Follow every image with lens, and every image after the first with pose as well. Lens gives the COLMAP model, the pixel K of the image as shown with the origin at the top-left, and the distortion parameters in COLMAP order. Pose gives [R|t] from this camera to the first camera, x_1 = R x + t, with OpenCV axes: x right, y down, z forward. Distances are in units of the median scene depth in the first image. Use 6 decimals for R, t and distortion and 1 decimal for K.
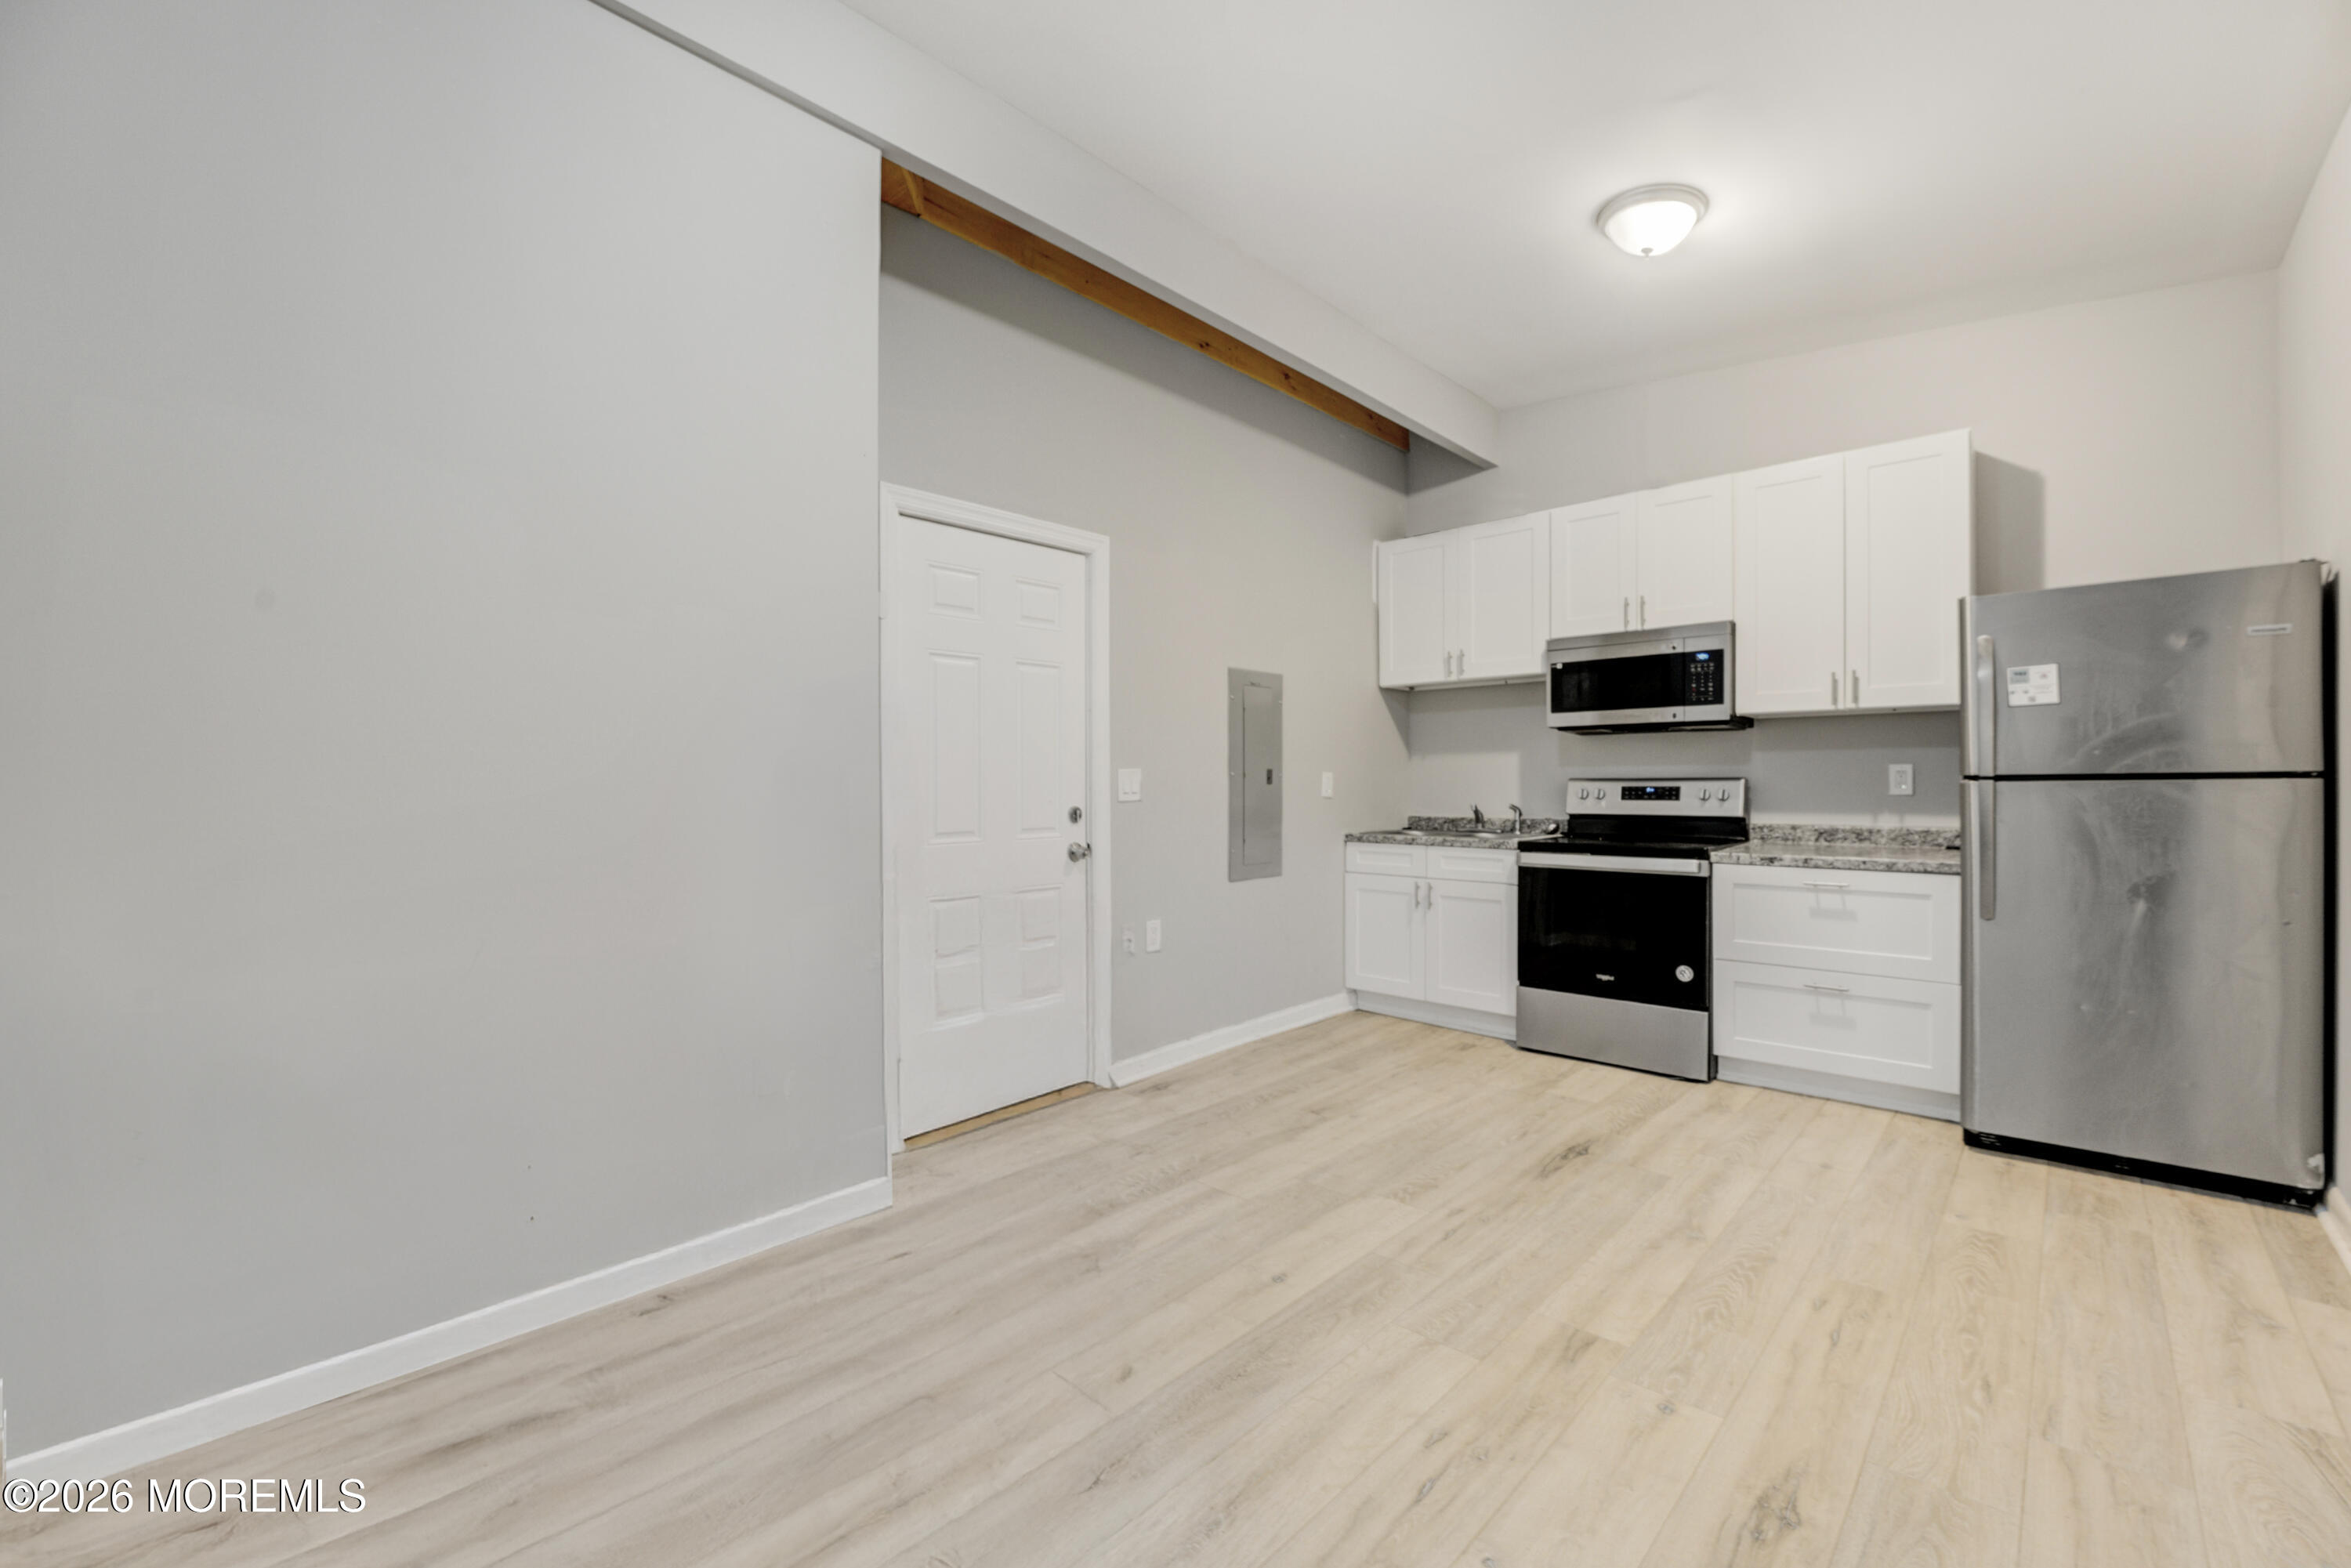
lens RADIAL K [[953.5, 0, 1176.9], [0, 953.5, 784.4], [0, 0, 1]] dist [-0.011092, -0.000249]
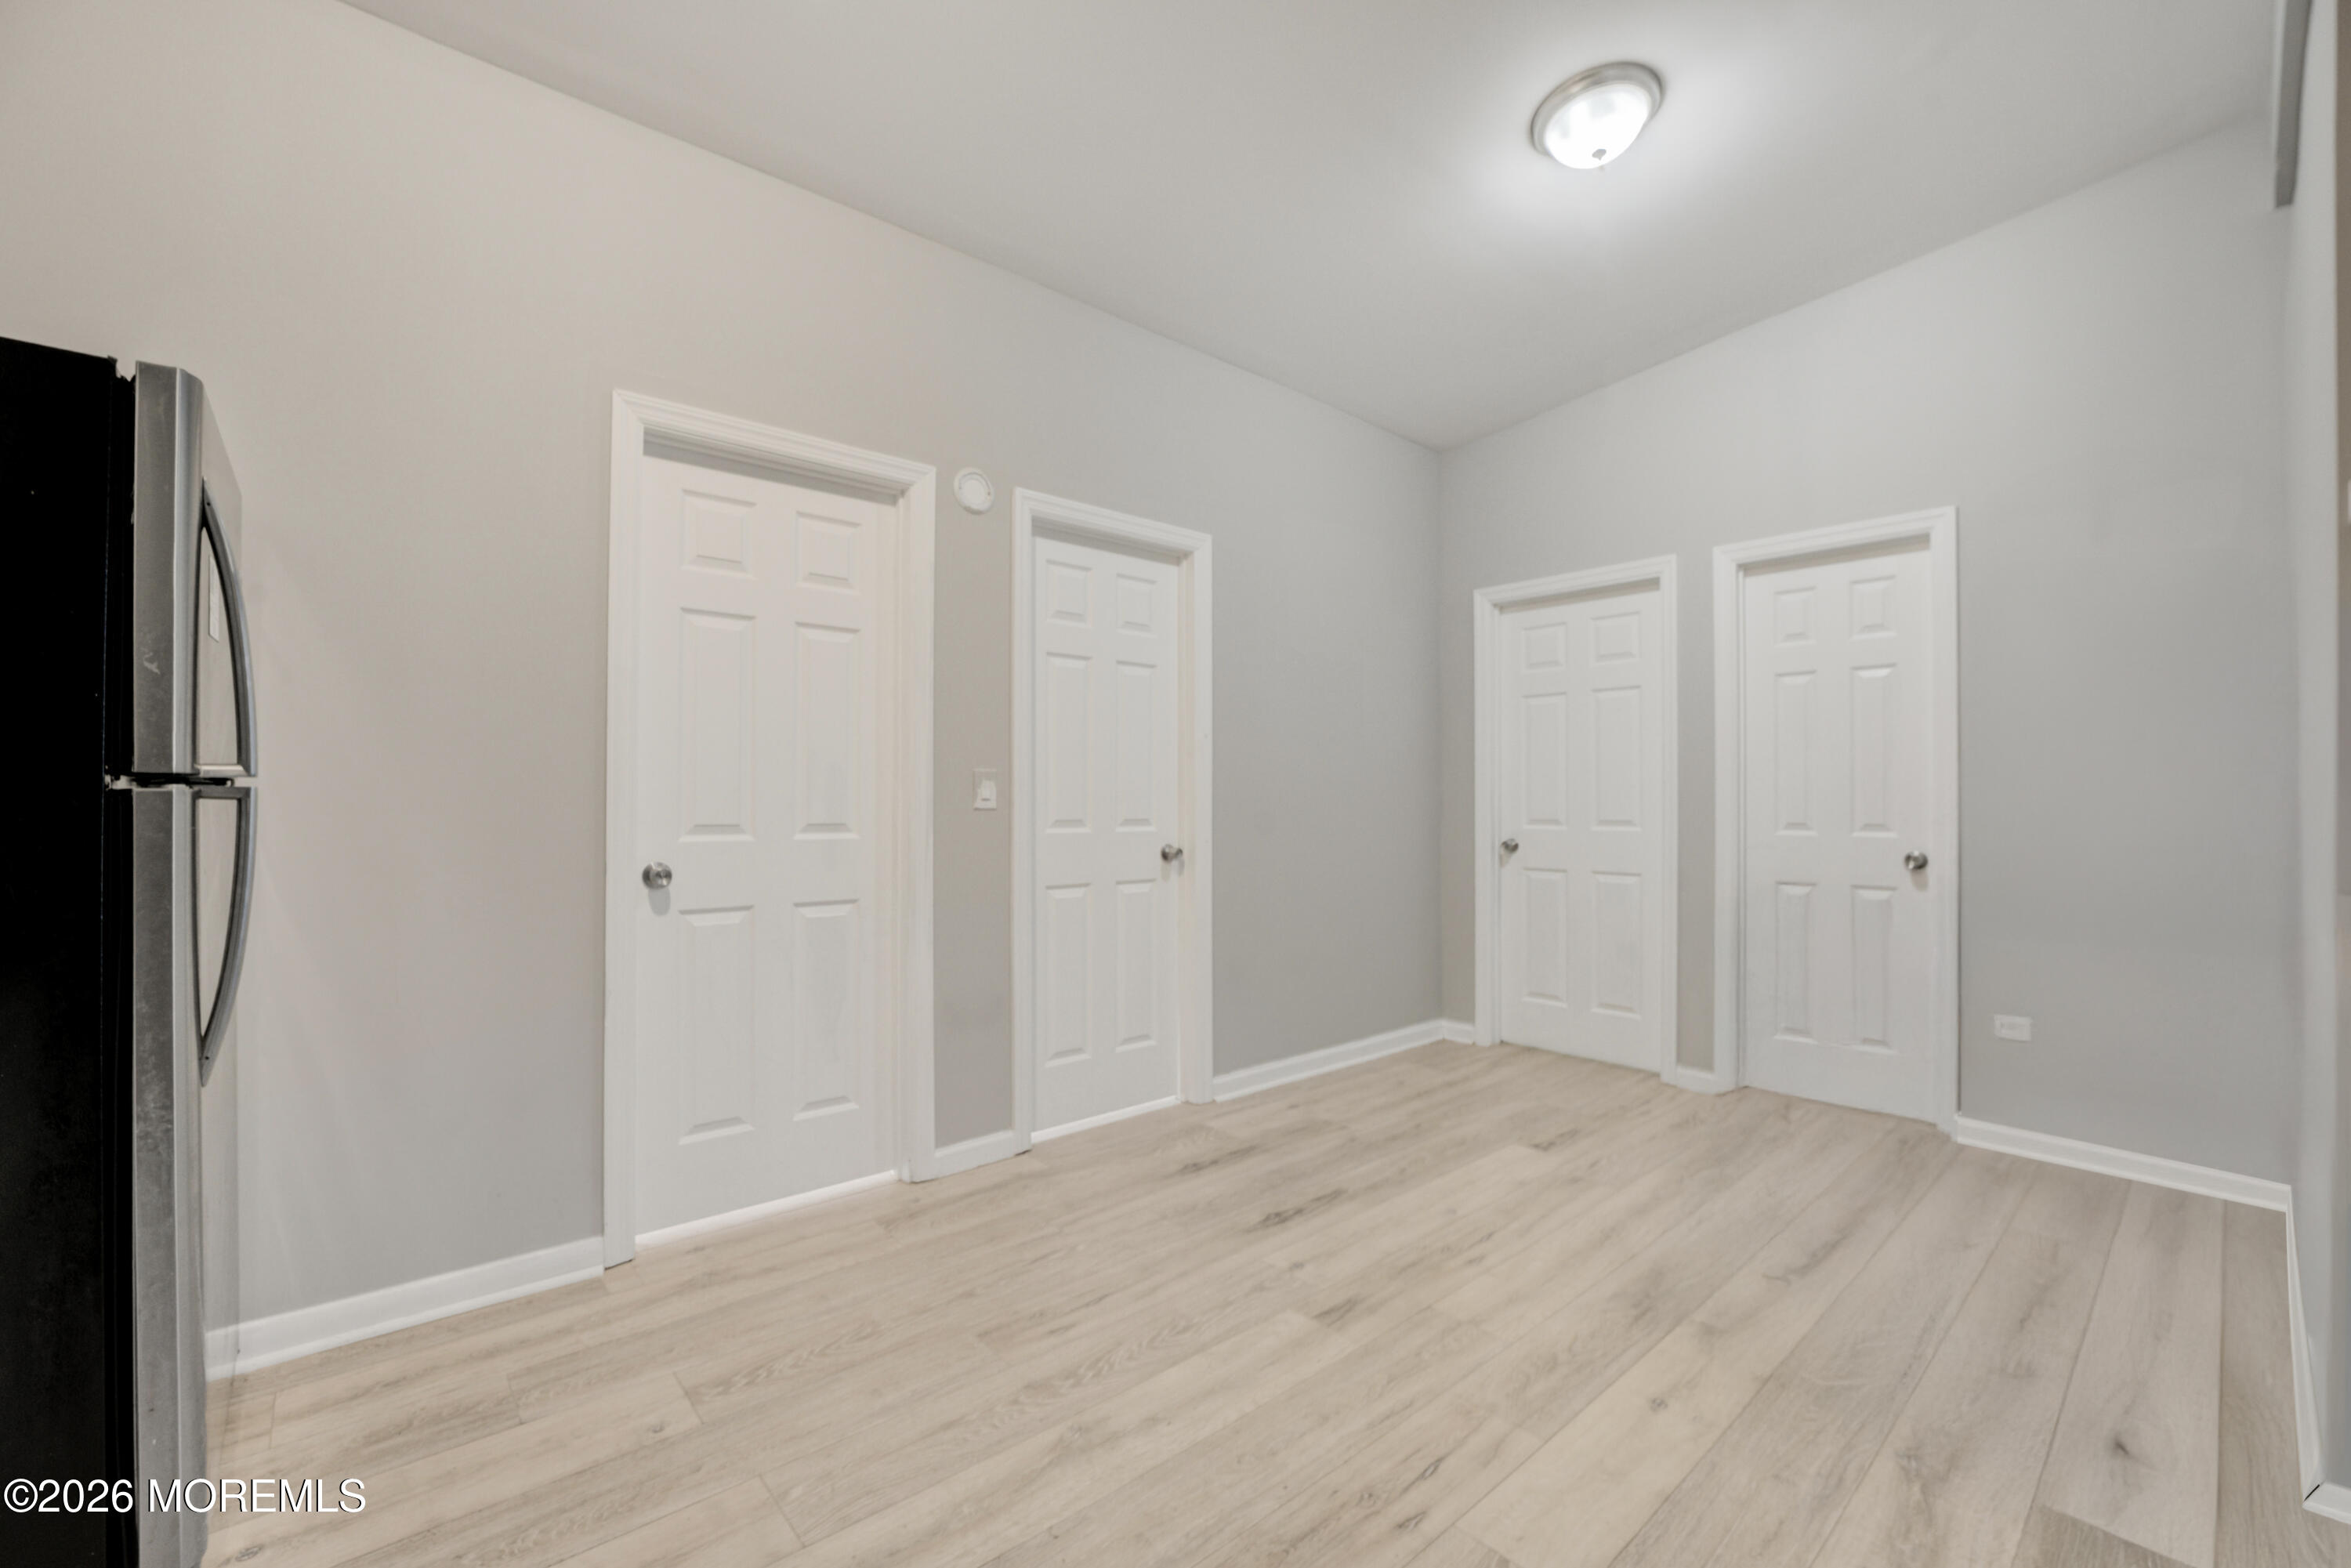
lens RADIAL K [[953.5, 0, 1173.5], [0, 953.5, 793.4], [0, 0, 1]] dist [-0.011092, -0.000249]
pose [[-0.995542, -0.001322, 0.094310, 0.474445], [-0.002166, 0.999959, -0.008845, 0.004811], [-0.094295, -0.009010, -0.995504, 1.975183]]
